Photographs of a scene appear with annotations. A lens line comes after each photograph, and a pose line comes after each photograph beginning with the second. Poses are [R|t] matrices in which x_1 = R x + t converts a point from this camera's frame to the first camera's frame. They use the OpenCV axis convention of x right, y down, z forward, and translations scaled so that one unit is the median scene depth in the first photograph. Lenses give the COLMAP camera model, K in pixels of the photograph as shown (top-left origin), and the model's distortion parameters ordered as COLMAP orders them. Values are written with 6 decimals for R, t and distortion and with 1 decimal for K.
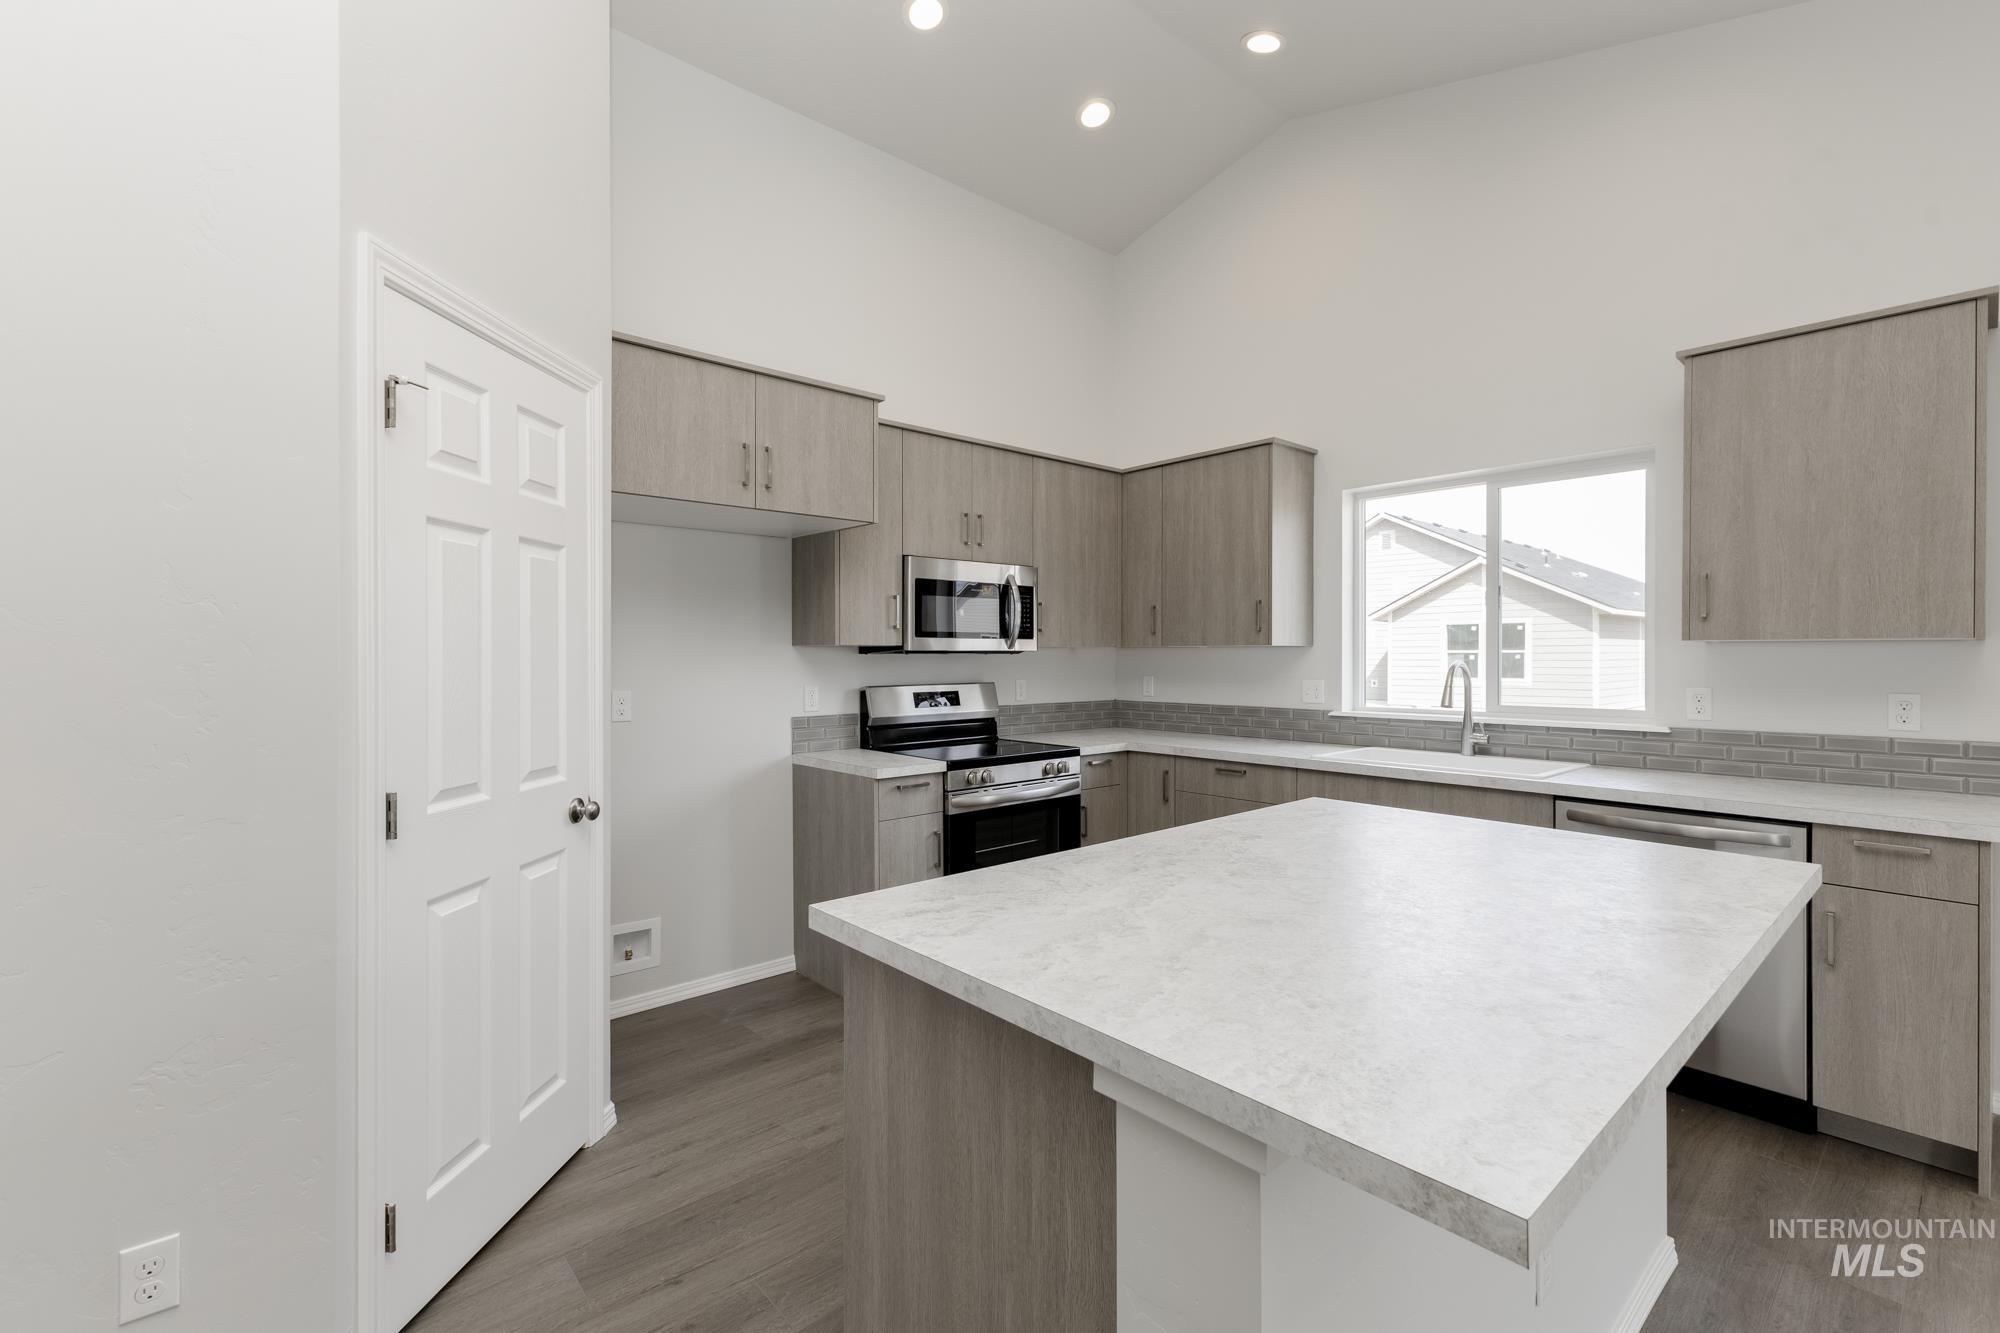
lens RADIAL K [[870.3, 0, 999.1], [0, 870.3, 656.4], [0, 0, 1]] dist [0.002493, -0.000048]
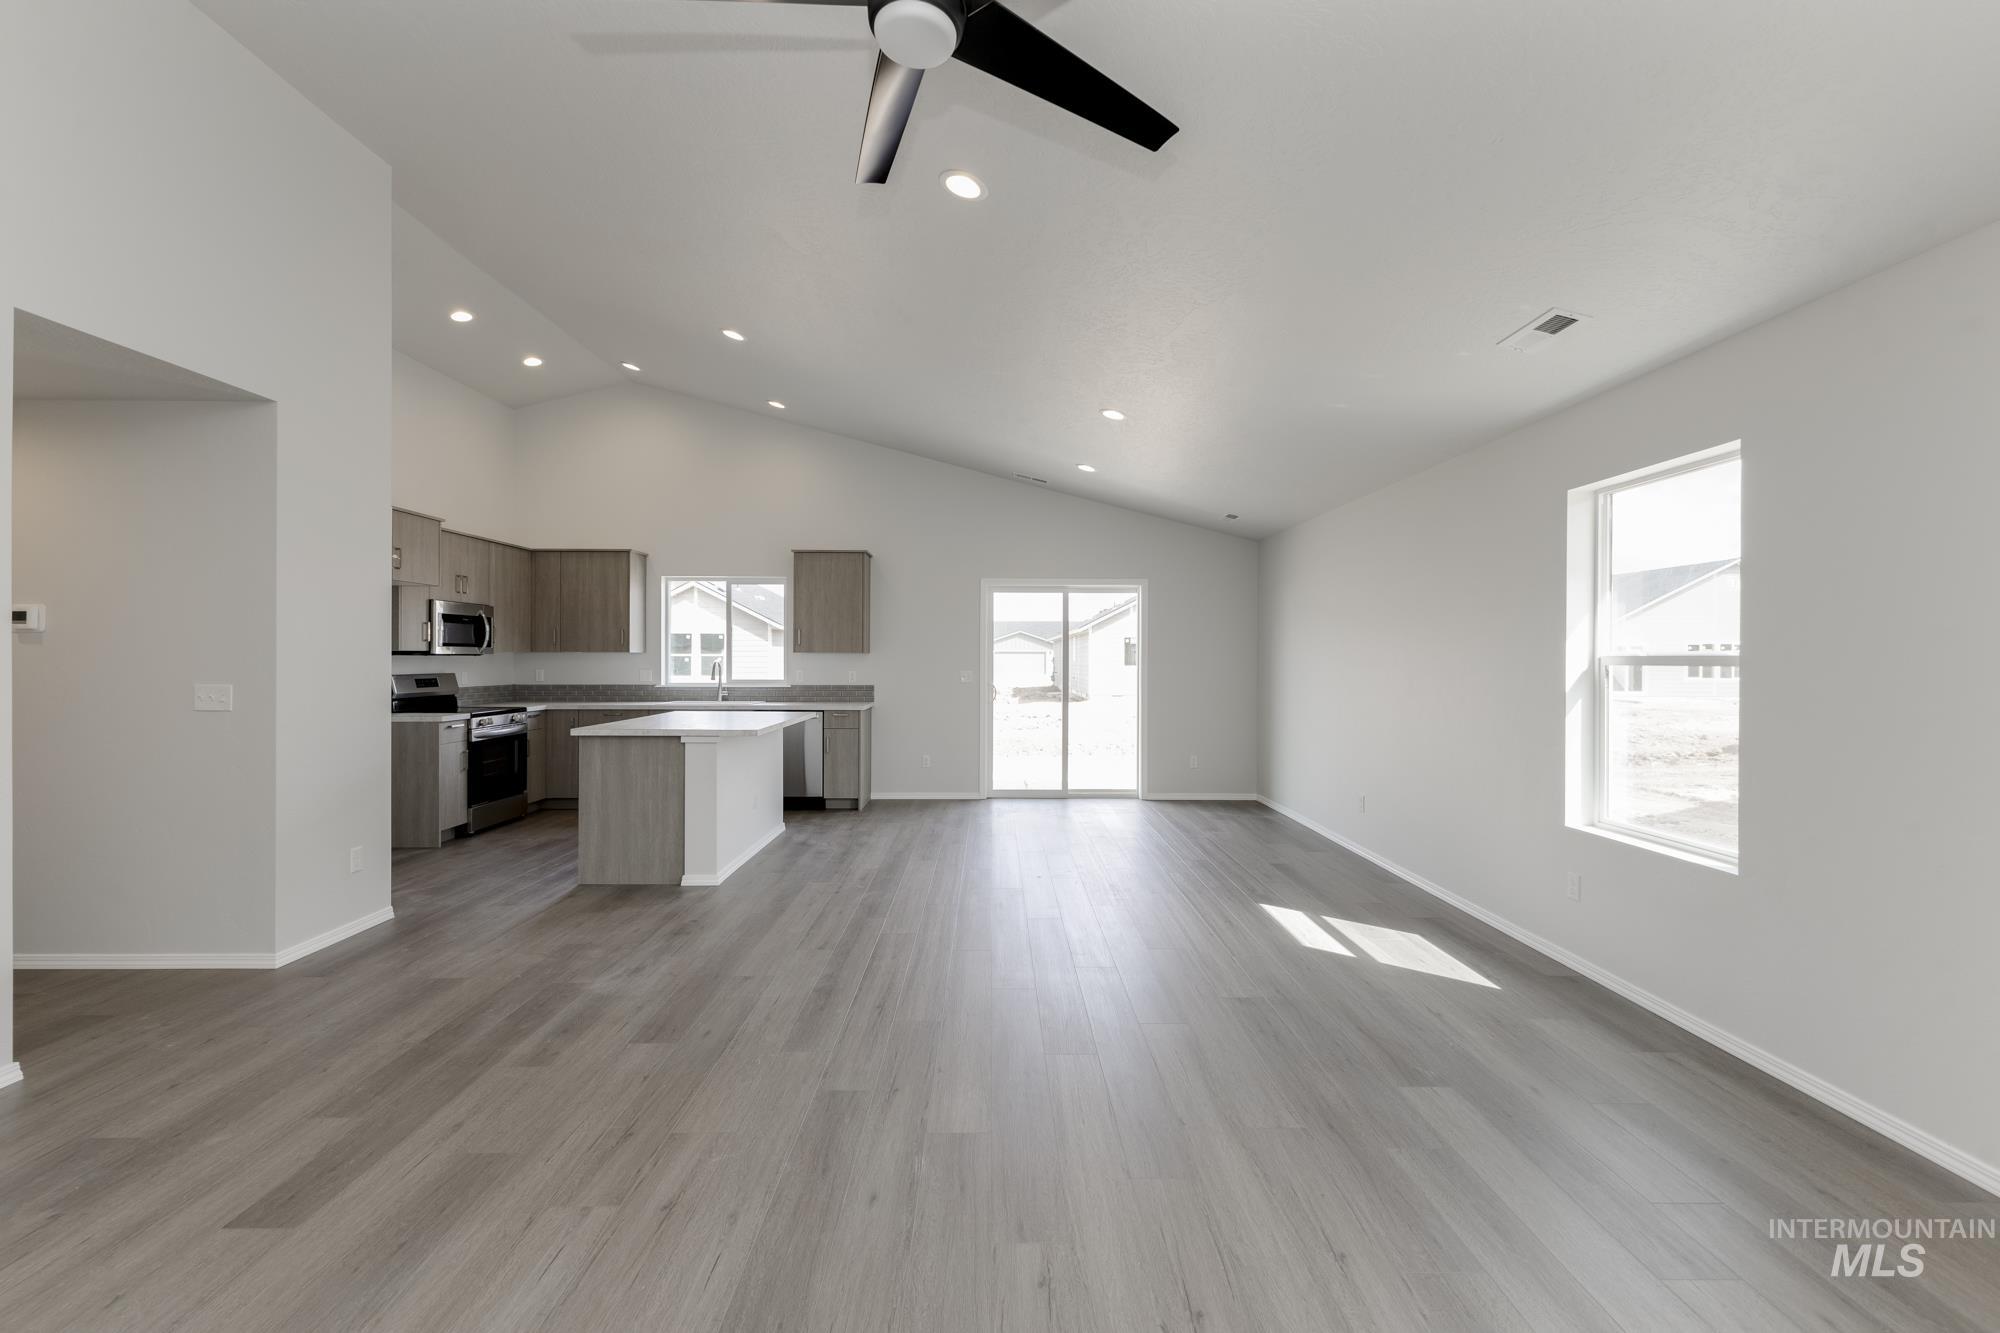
lens RADIAL K [[870.3, 0, 999.1], [0, 870.3, 656.4], [0, 0, 1]] dist [0.002493, -0.000048]
pose [[0.655246, 0.005261, 0.755397, -0.677411], [-0.002420, 0.999985, -0.004866, 0.004621], [-0.755411, 0.001360, 0.655249, -1.007309]]
